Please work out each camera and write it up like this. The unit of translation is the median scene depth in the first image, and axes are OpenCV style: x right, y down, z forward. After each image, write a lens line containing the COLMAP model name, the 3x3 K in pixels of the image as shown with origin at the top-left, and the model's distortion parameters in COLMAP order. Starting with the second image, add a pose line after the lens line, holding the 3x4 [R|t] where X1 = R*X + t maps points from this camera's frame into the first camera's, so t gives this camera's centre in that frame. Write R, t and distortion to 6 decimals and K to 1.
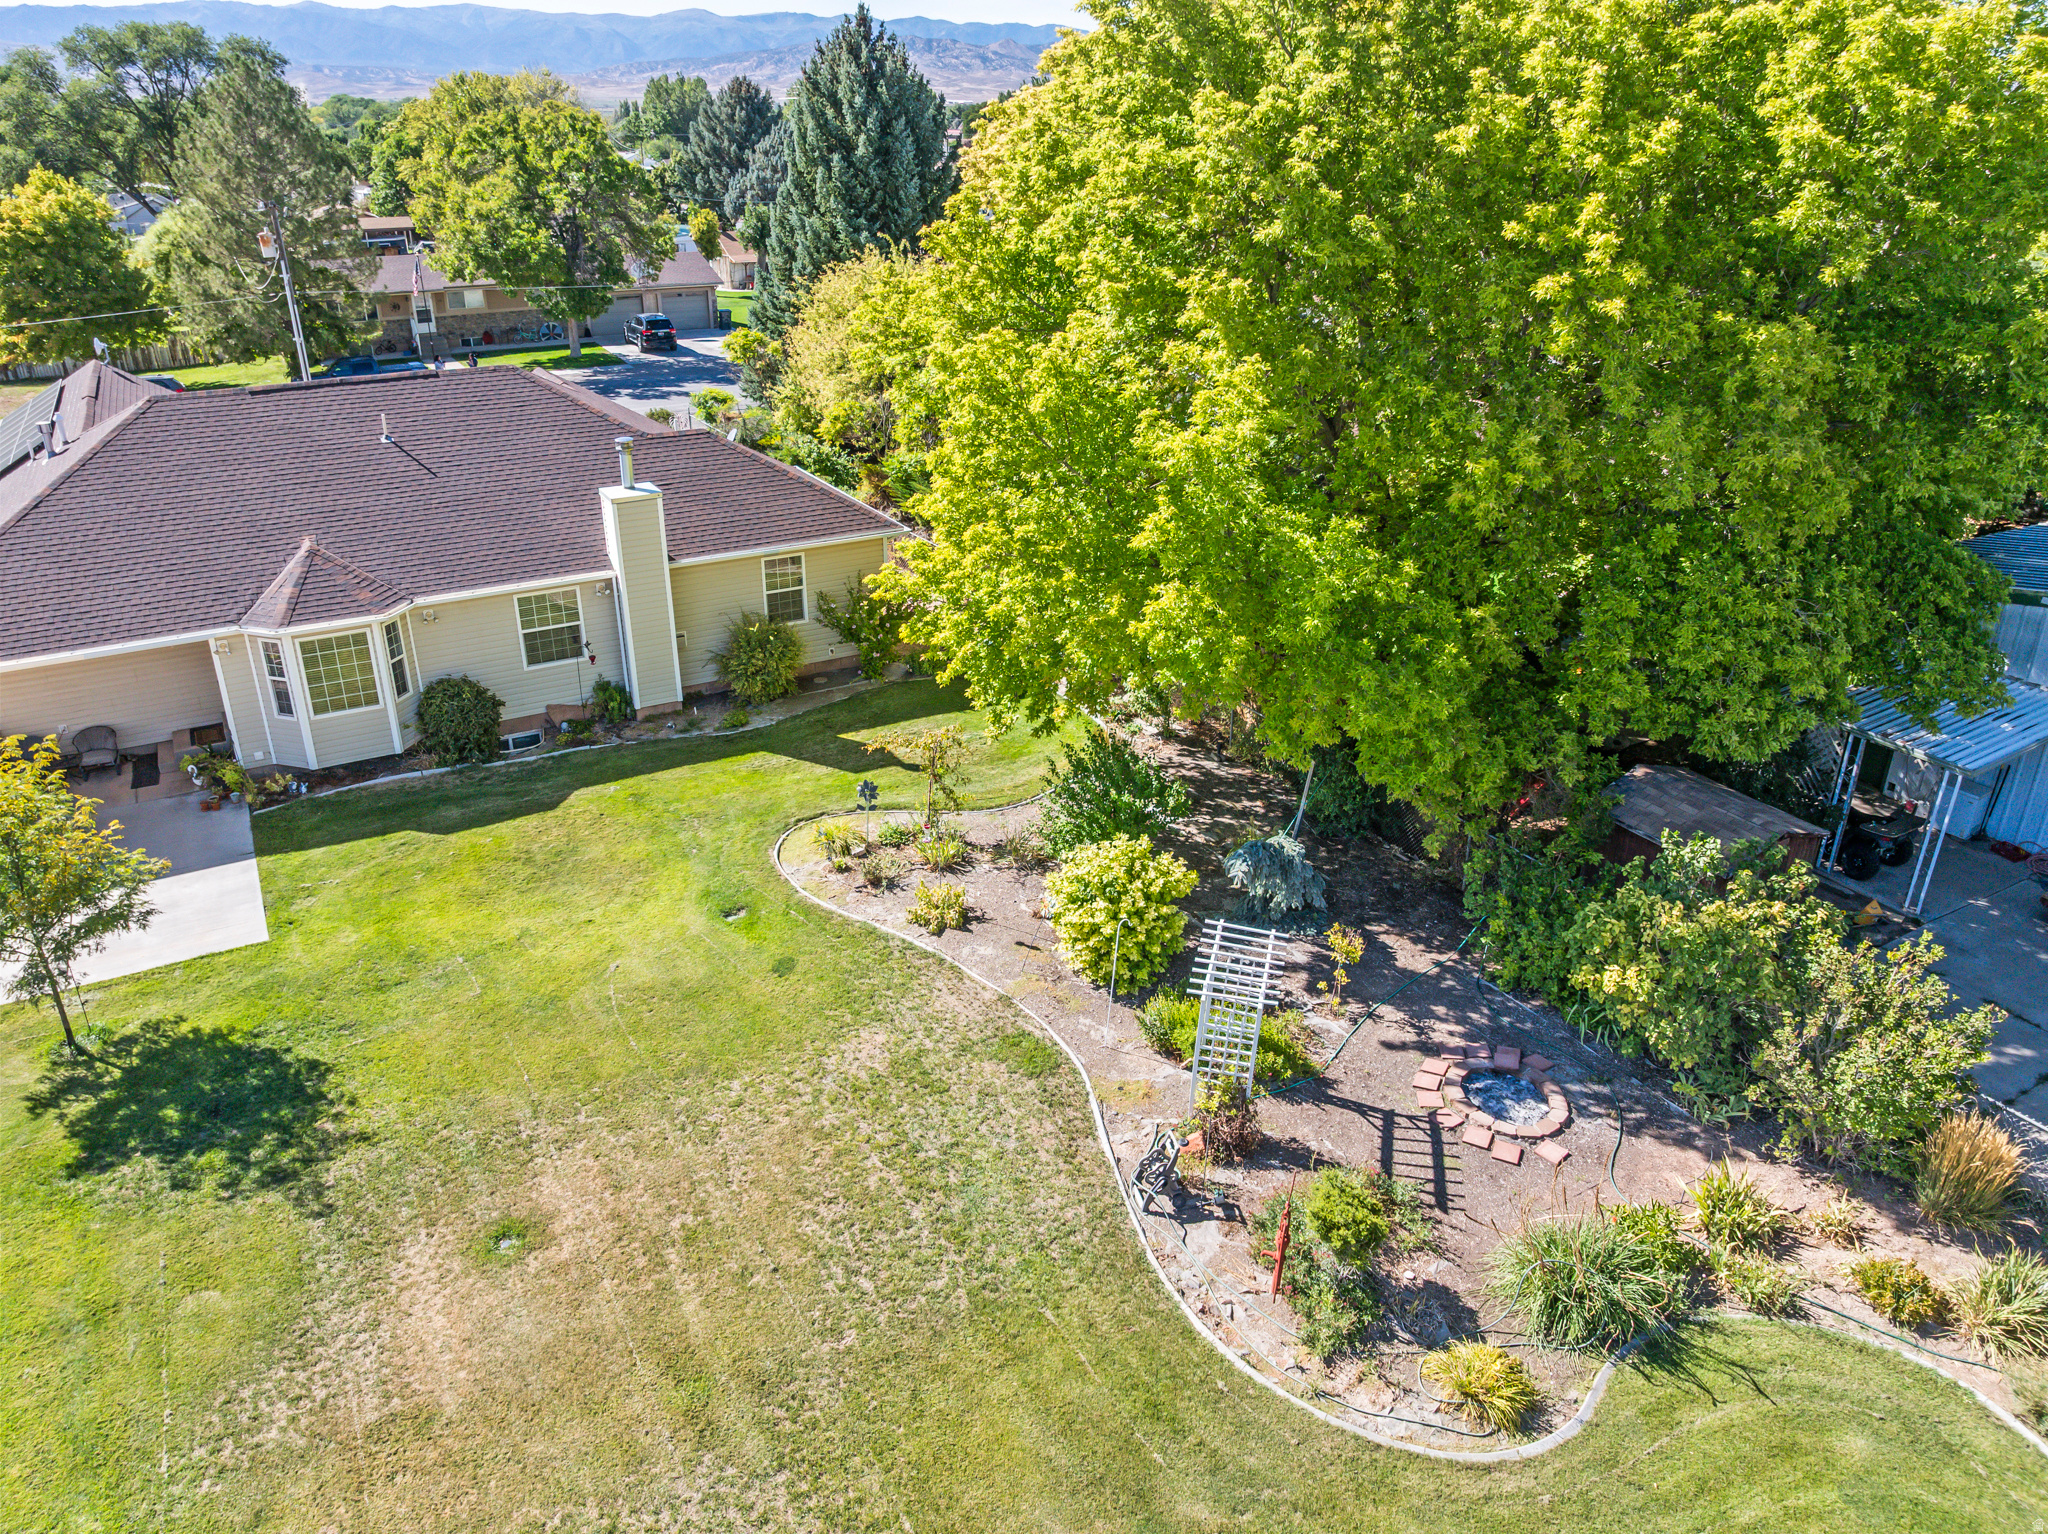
lens RADIAL K [[1437.6, 0, 1034.5], [0, 1437.6, 759.9], [0, 0, 1]] dist [-0.045679, 0.009925]
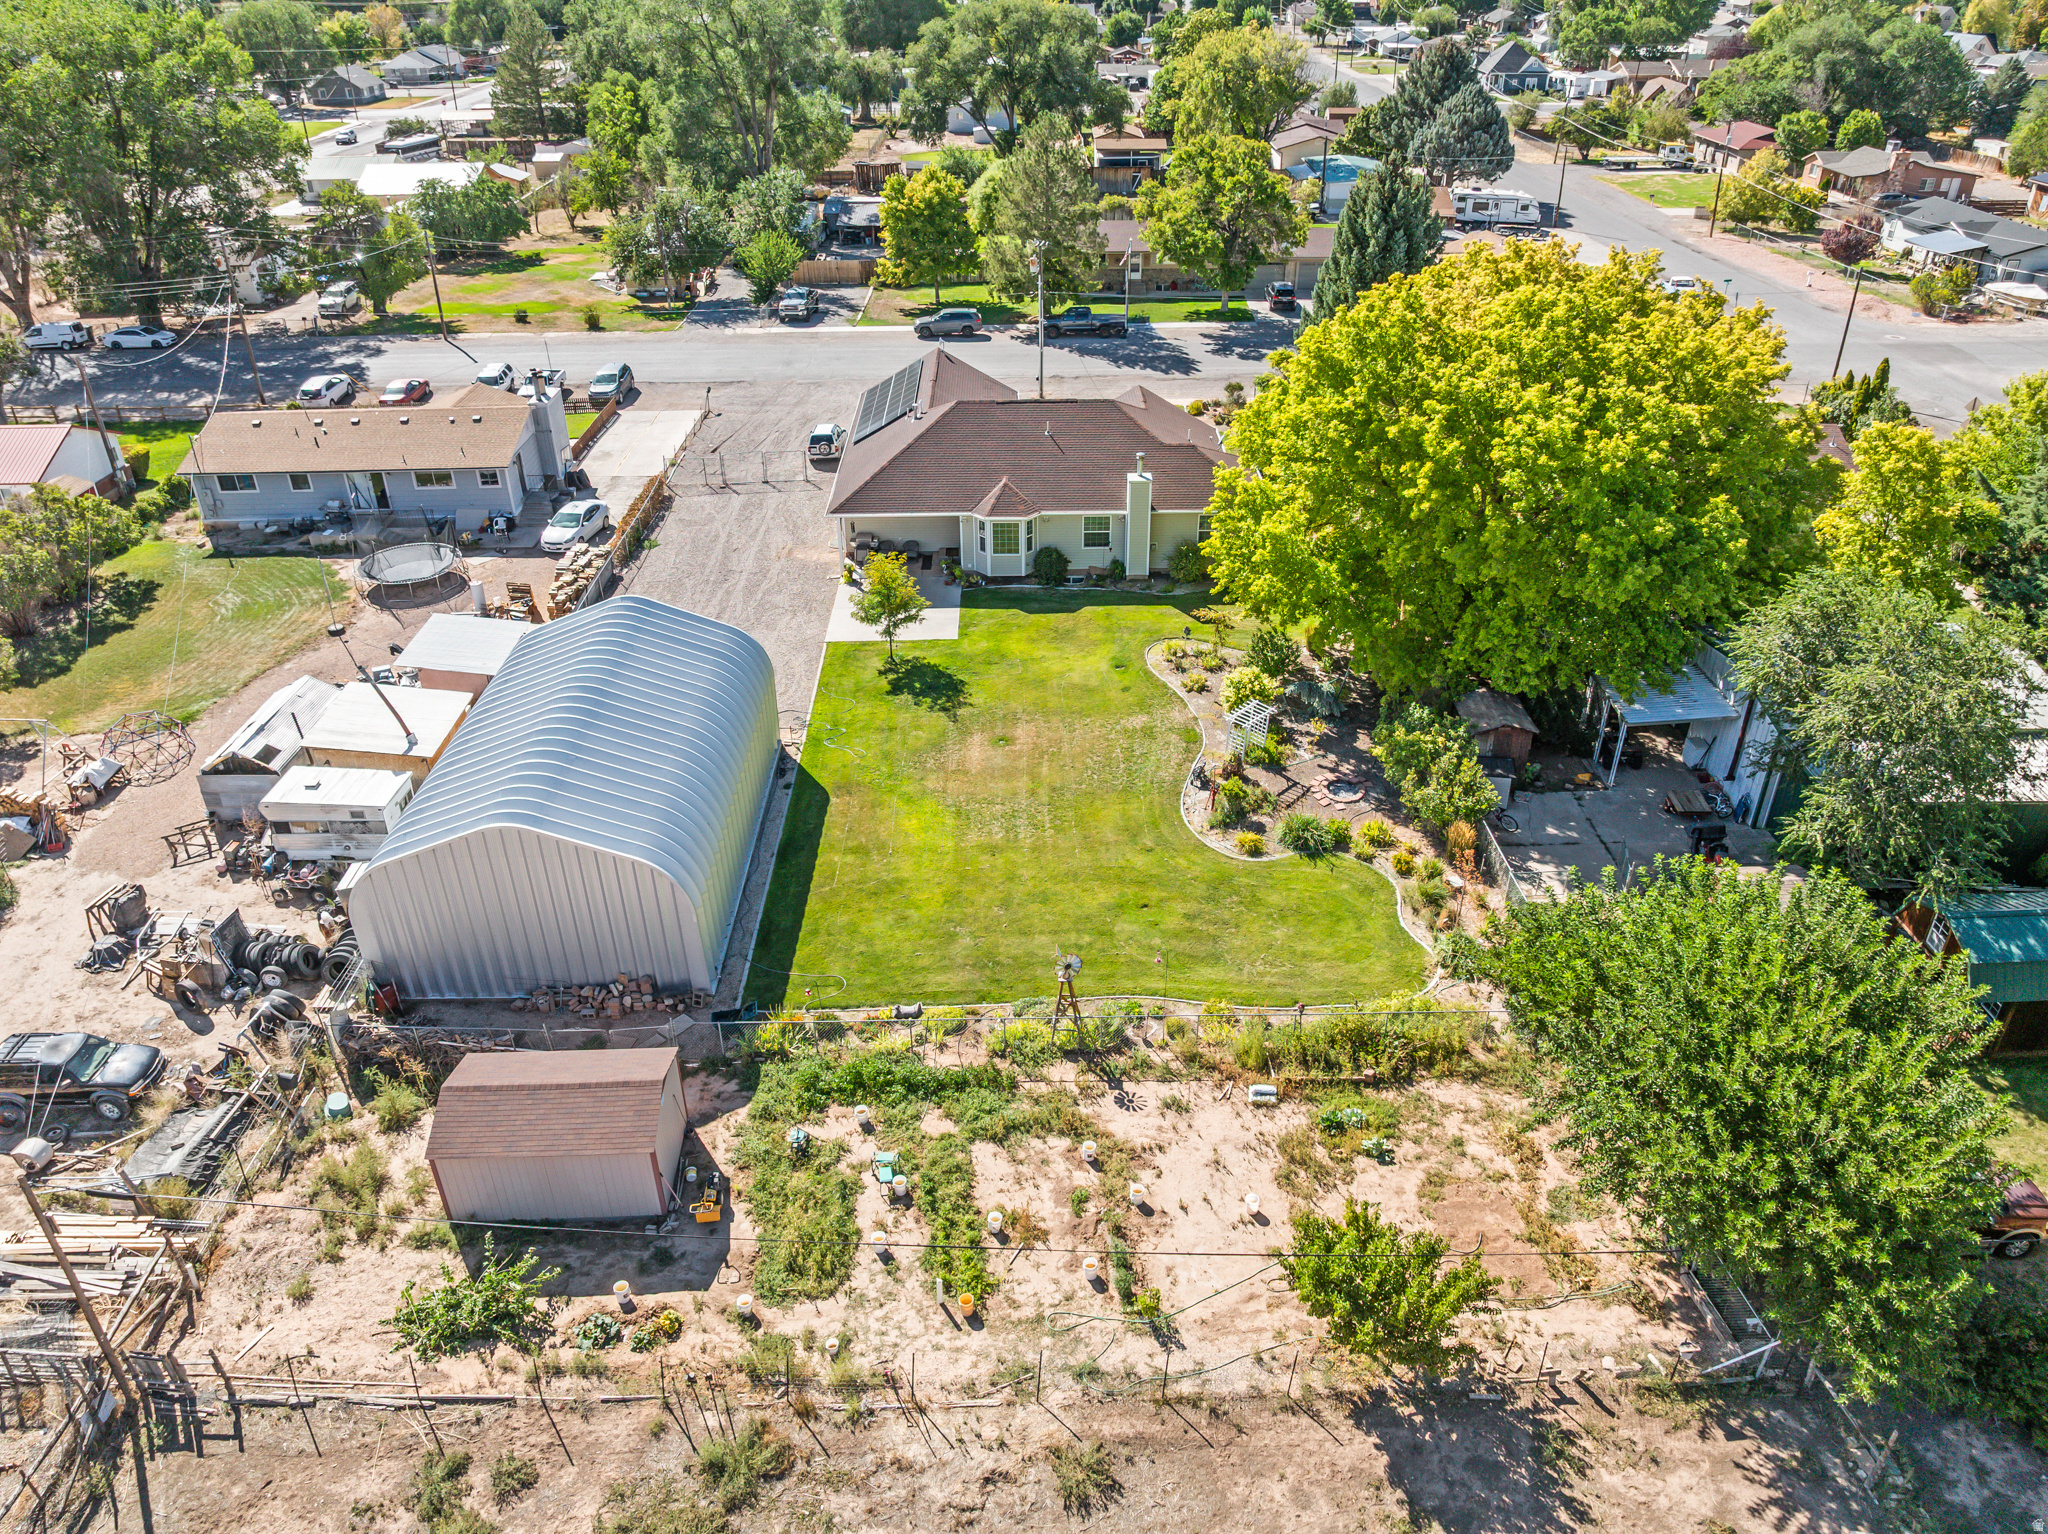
lens RADIAL K [[1437.6, 0, 1034.5], [0, 1437.6, 759.9], [0, 0, 1]] dist [-0.045679, 0.009925]
pose [[0.873884, 0.241337, -0.421998, 0.667482], [-0.192944, 0.968956, 0.154584, -0.084352], [0.446205, -0.053667, 0.893320, -1.161869]]
